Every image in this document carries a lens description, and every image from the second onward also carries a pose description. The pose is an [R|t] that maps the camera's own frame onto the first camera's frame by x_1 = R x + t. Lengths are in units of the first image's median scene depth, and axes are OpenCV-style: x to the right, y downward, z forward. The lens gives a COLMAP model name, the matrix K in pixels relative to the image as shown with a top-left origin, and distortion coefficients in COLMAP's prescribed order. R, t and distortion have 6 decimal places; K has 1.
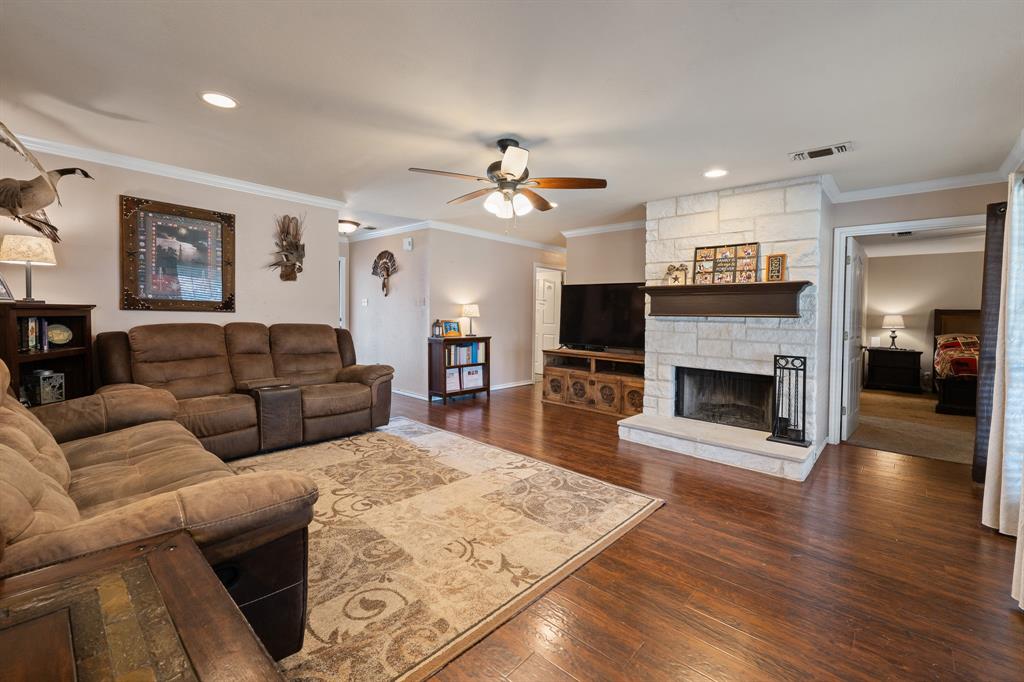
lens RADIAL K [[420.7, 0, 509.9], [0, 420.7, 317.5], [0, 0, 1]] dist [-0.000516, 0.000122]
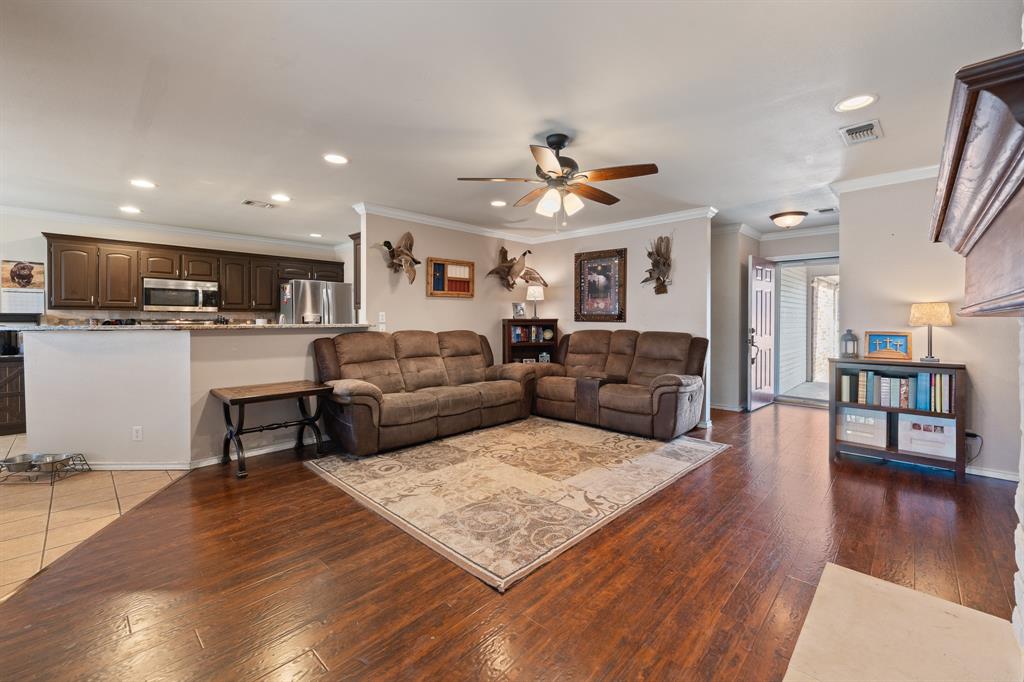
lens RADIAL K [[427.7, 0, 507.4], [0, 427.7, 324.2], [0, 0, 1]] dist [-0.002201, -0.000523]
pose [[-0.022876, -0.007441, -0.999711, 0.939979], [-0.008515, 0.999937, -0.007248, 0.009440], [0.999702, 0.008347, -0.022938, 0.902223]]
